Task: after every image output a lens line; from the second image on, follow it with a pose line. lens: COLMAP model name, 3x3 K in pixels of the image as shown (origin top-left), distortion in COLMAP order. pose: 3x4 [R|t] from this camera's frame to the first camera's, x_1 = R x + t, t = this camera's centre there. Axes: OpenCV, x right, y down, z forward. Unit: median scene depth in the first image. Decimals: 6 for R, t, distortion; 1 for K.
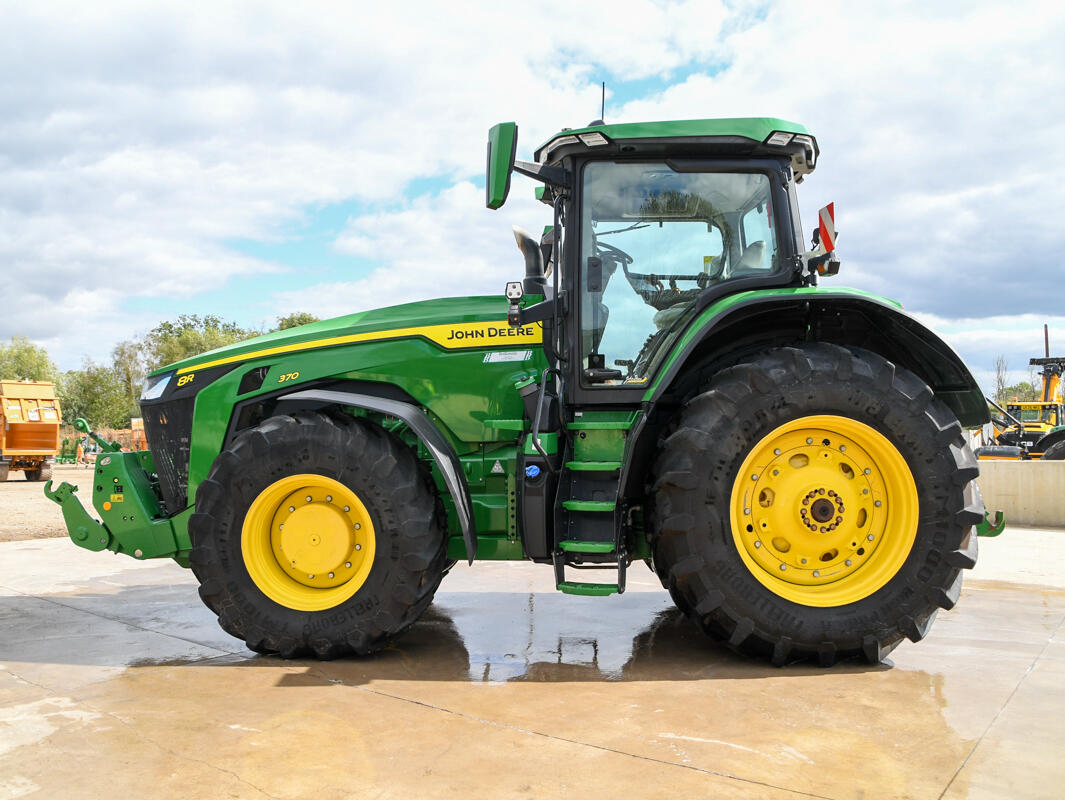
lens RADIAL K [[1051.9, 0, 532.5], [0, 1051.9, 400.0], [0, 0, 1]] dist [-0.155042, 0.121349]
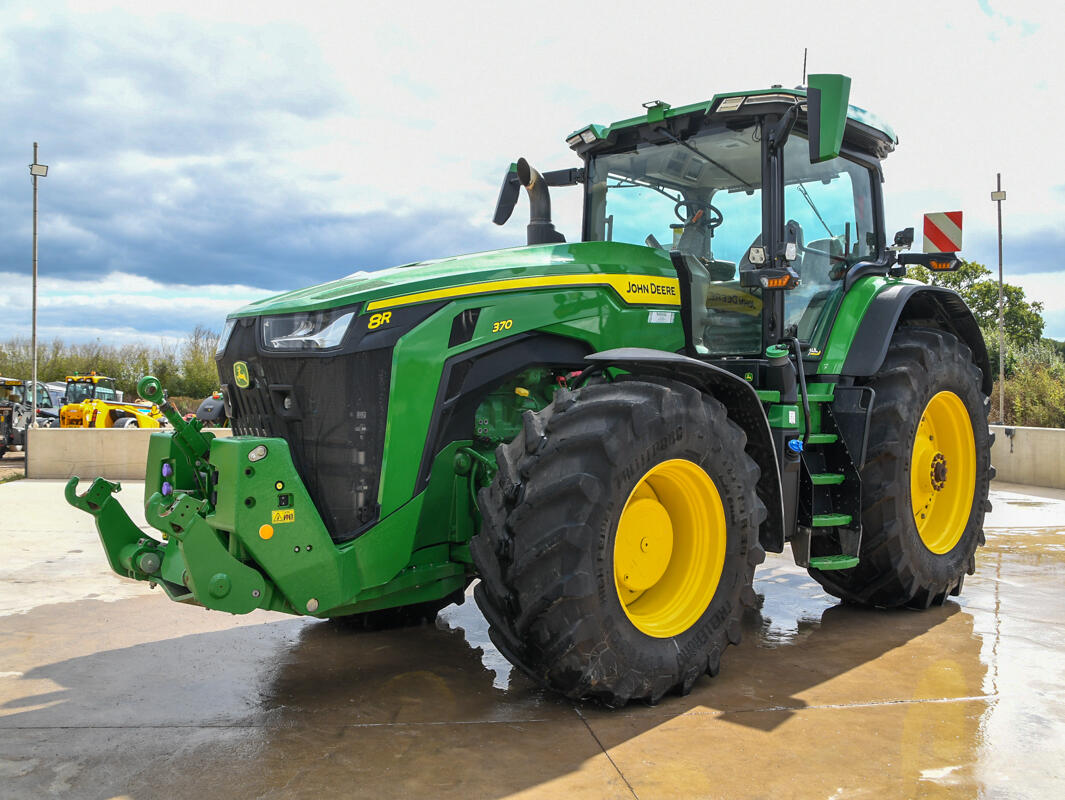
lens RADIAL K [[1051.9, 0, 532.5], [0, 1051.9, 400.0], [0, 0, 1]] dist [-0.155042, 0.121349]
pose [[0.632252, 0.005062, 0.774746, -0.833414], [-0.031570, 0.999316, 0.019234, 0.015272], [-0.774120, -0.036620, 0.631979, 0.565077]]
